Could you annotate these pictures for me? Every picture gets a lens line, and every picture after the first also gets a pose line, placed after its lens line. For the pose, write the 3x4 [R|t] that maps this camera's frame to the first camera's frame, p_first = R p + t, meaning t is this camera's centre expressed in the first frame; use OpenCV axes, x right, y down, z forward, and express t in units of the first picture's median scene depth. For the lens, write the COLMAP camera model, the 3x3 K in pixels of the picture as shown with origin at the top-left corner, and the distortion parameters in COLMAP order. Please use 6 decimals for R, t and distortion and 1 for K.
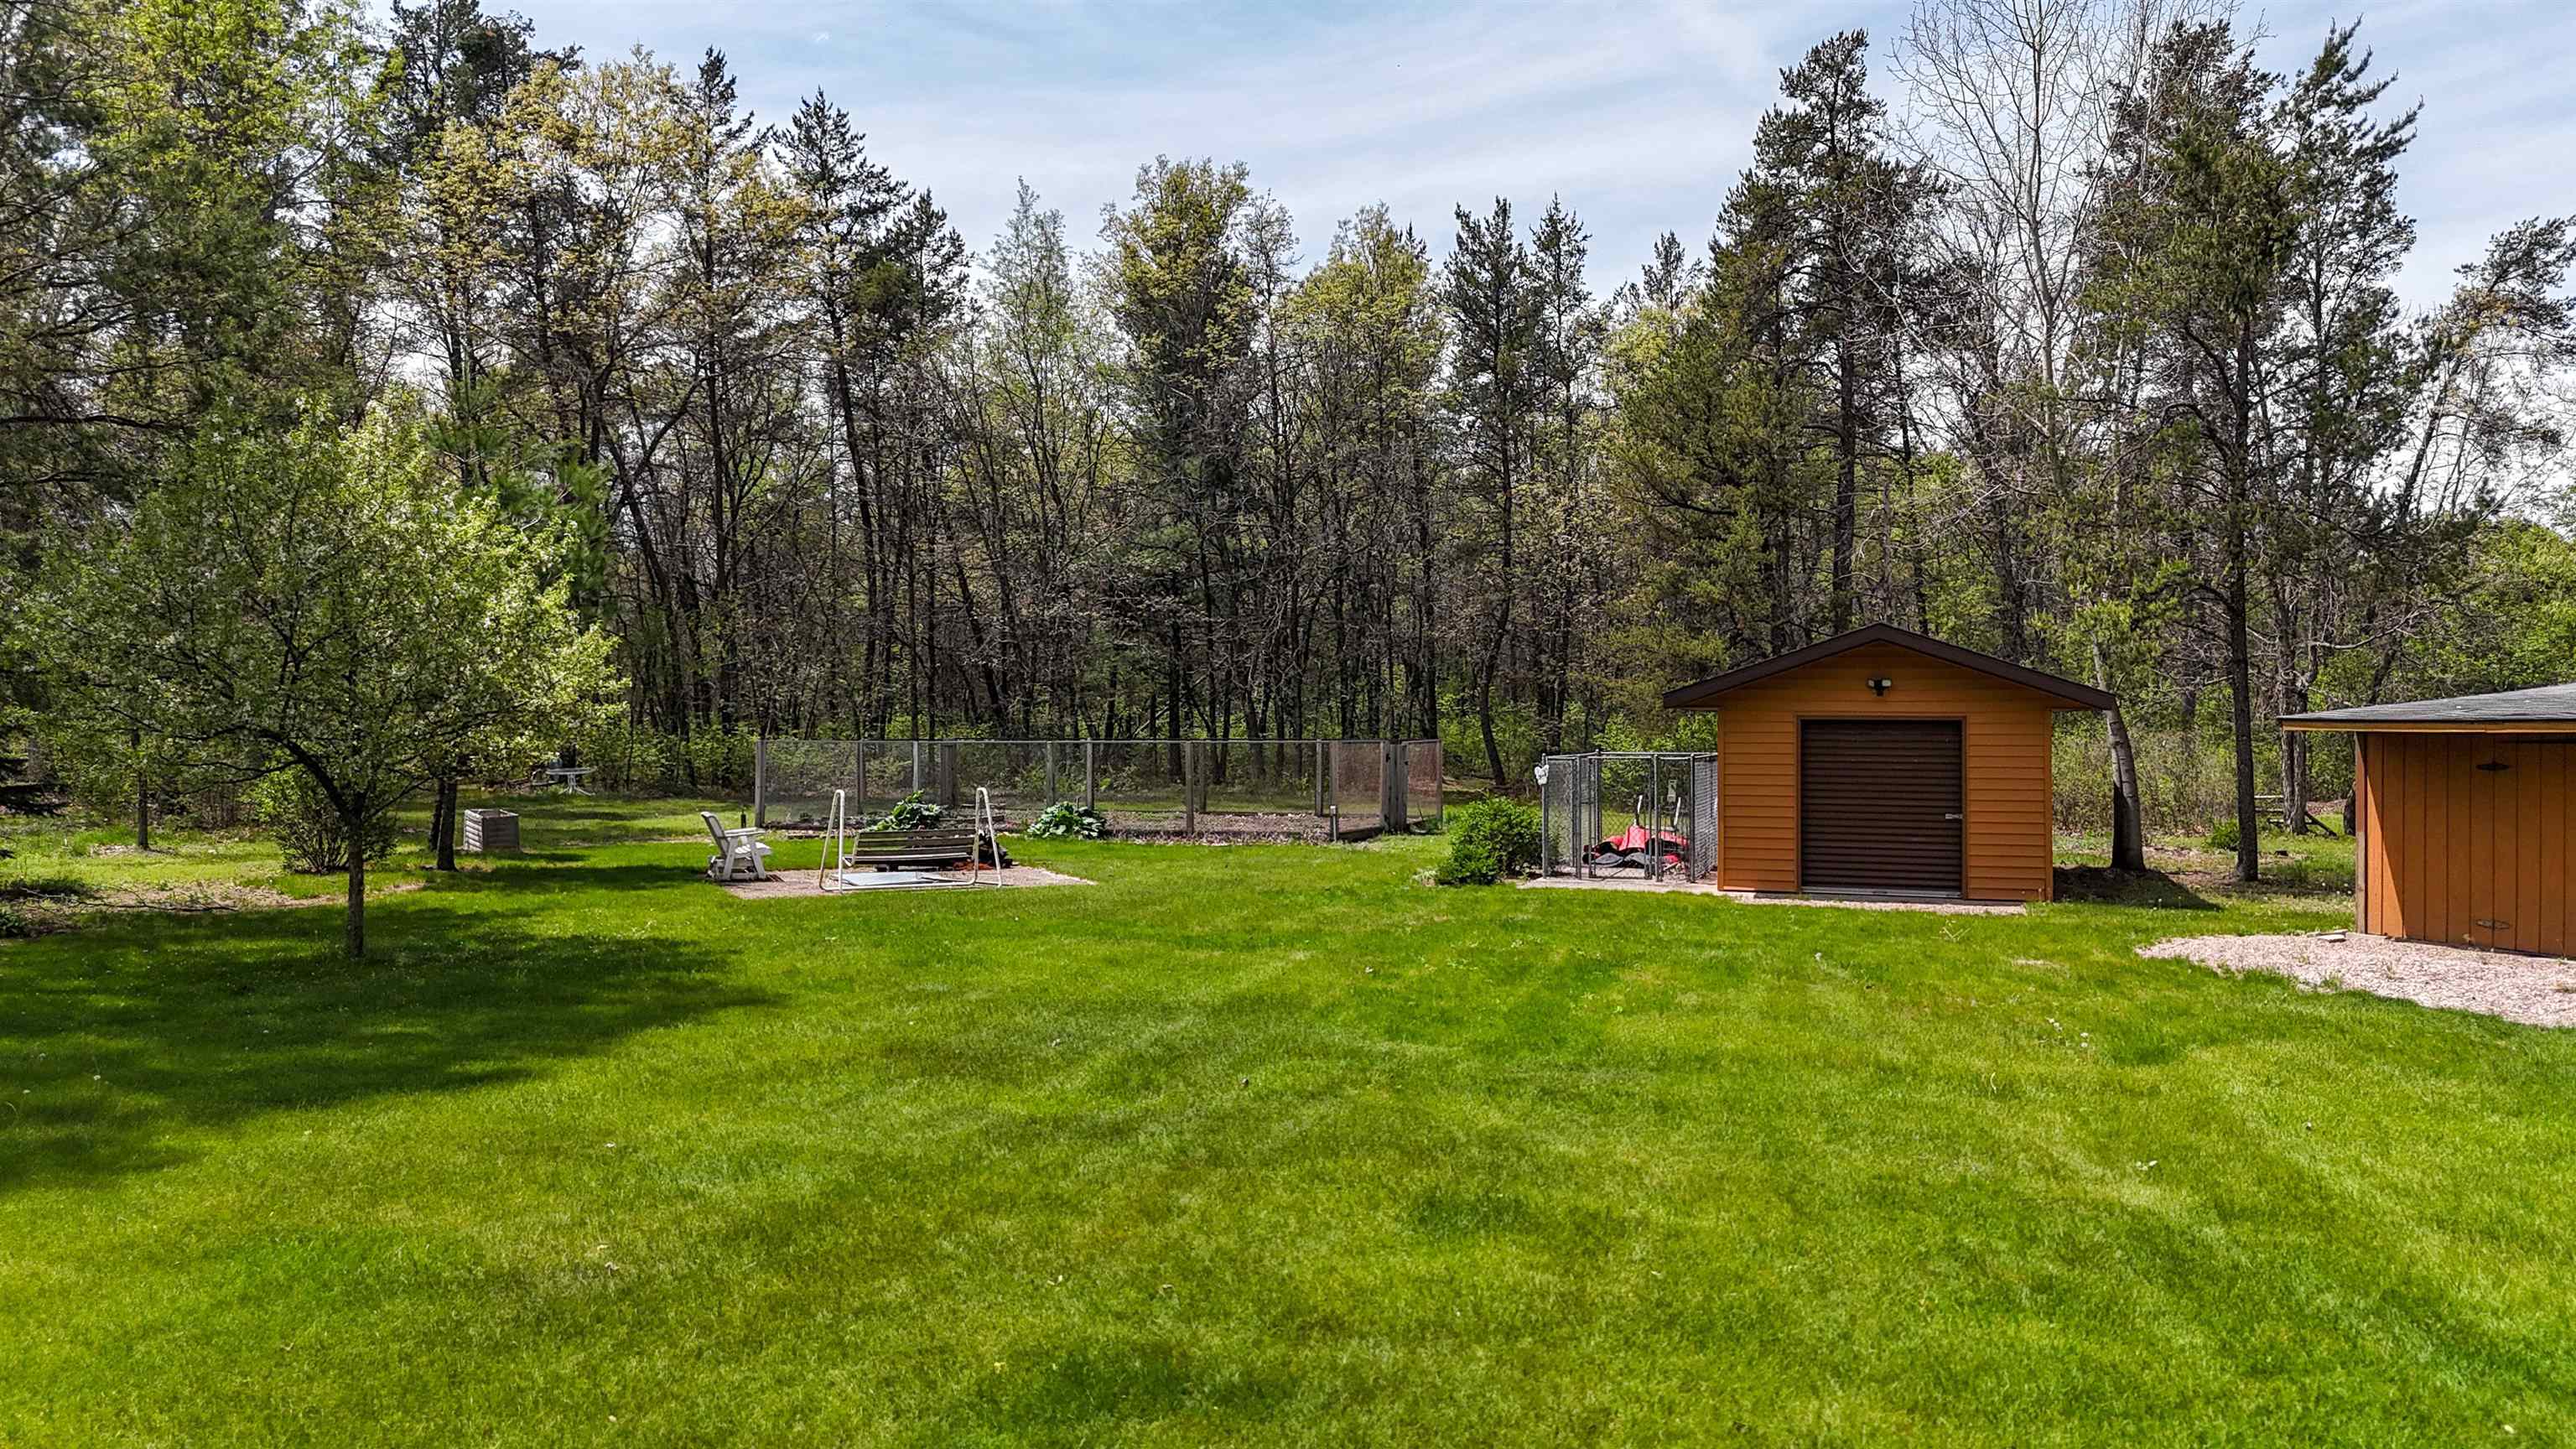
lens RADIAL K [[1902.2, 0, 1295.1], [0, 1902.2, 726.1], [0, 0, 1]] dist [0.074227, -0.066071]
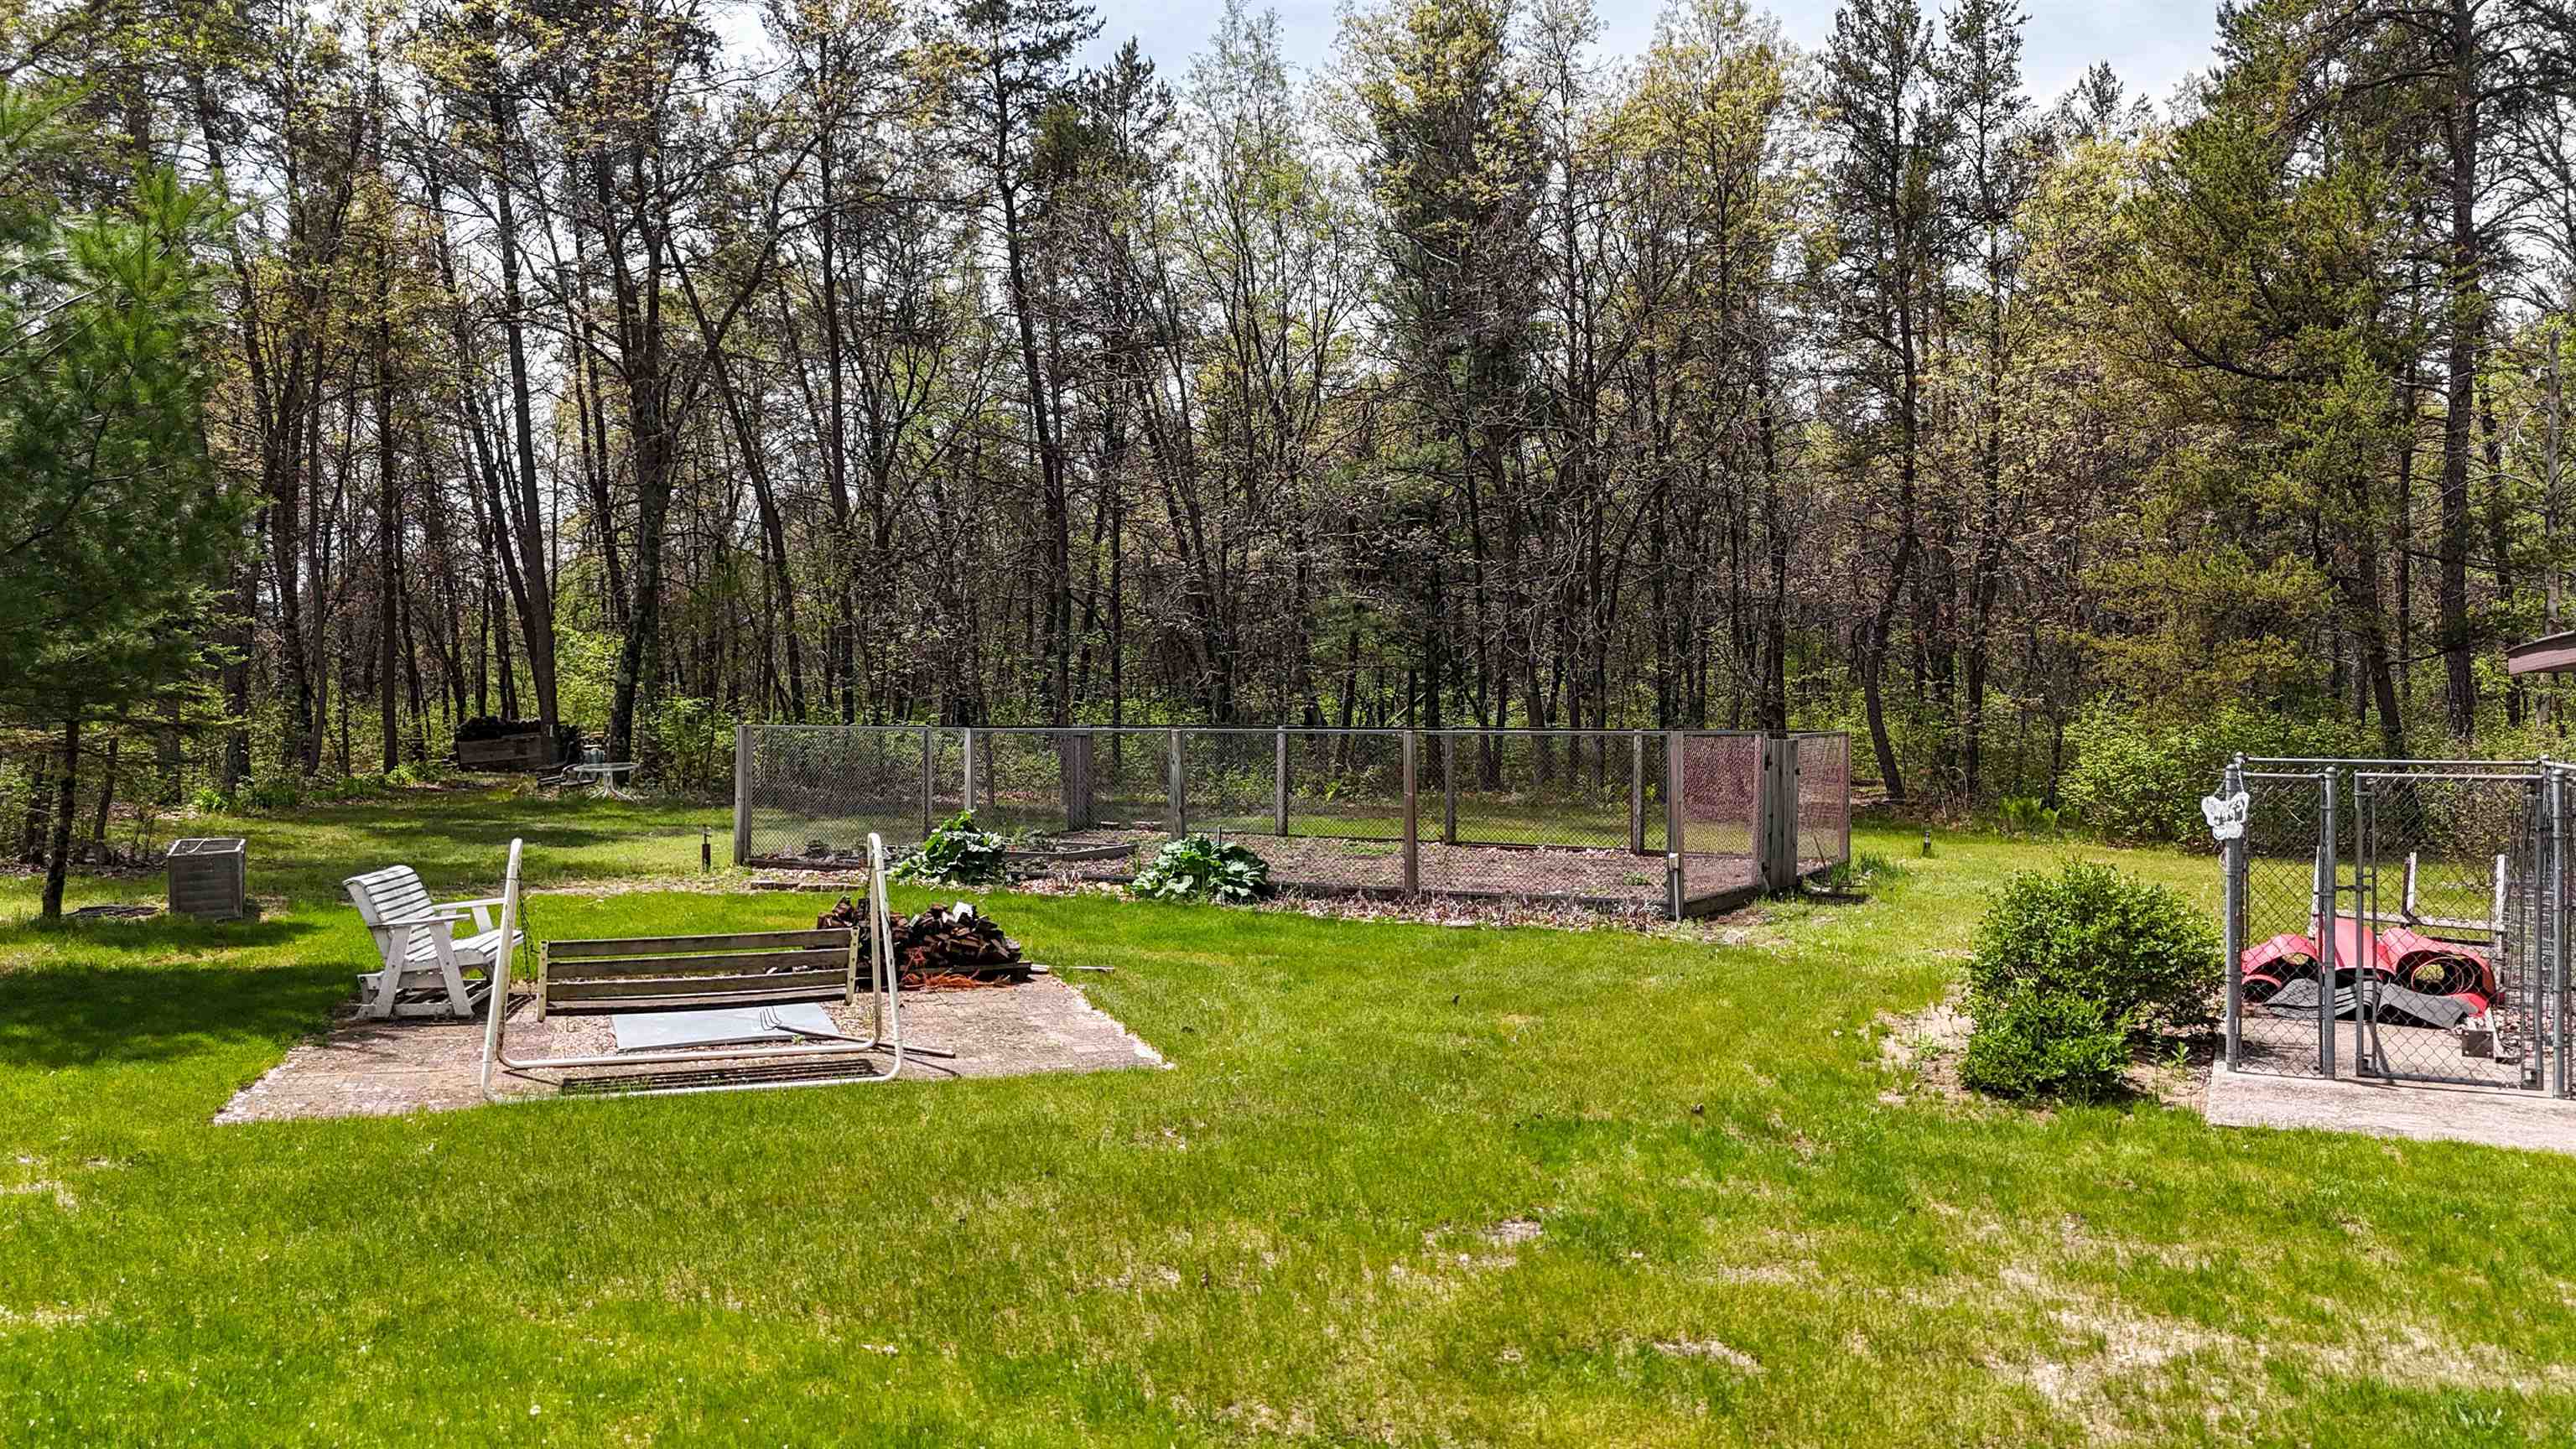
lens RADIAL K [[1902.2, 0, 1295.3], [0, 1902.2, 728.1], [0, 0, 1]] dist [0.074227, -0.066071]
pose [[0.988265, 0.006450, -0.152613, -0.002077], [-0.005604, 0.999966, 0.005973, 0.002452], [0.152646, -0.005048, 0.988268, 0.259859]]
